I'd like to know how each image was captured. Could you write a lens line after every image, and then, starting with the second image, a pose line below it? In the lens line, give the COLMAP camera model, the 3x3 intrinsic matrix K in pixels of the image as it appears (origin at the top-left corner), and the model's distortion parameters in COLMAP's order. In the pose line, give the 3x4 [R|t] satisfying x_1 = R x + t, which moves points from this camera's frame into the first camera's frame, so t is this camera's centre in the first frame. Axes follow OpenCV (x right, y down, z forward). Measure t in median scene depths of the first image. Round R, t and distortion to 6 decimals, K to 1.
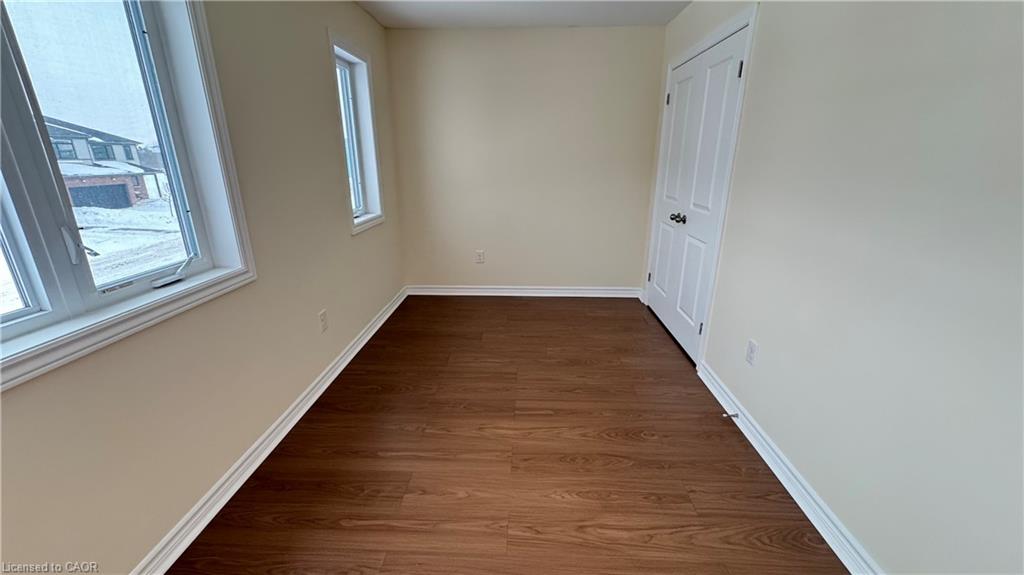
lens RADIAL K [[410.1, 0, 512.2], [0, 410.1, 285.8], [0, 0, 1]] dist [-0.002750, -0.000057]
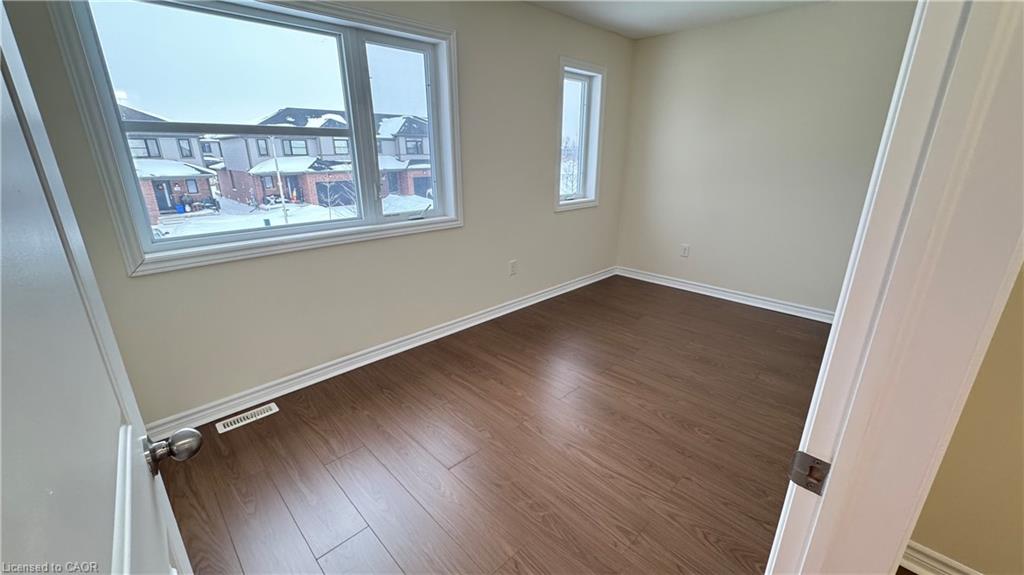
lens RADIAL K [[410.1, 0, 512.2], [0, 410.1, 285.8], [0, 0, 1]] dist [-0.002750, -0.000057]
pose [[0.728030, 0.213104, -0.651582, 0.525325], [-0.206865, 0.974443, 0.087561, 0.025679], [0.653589, 0.071042, 0.753508, -0.070563]]
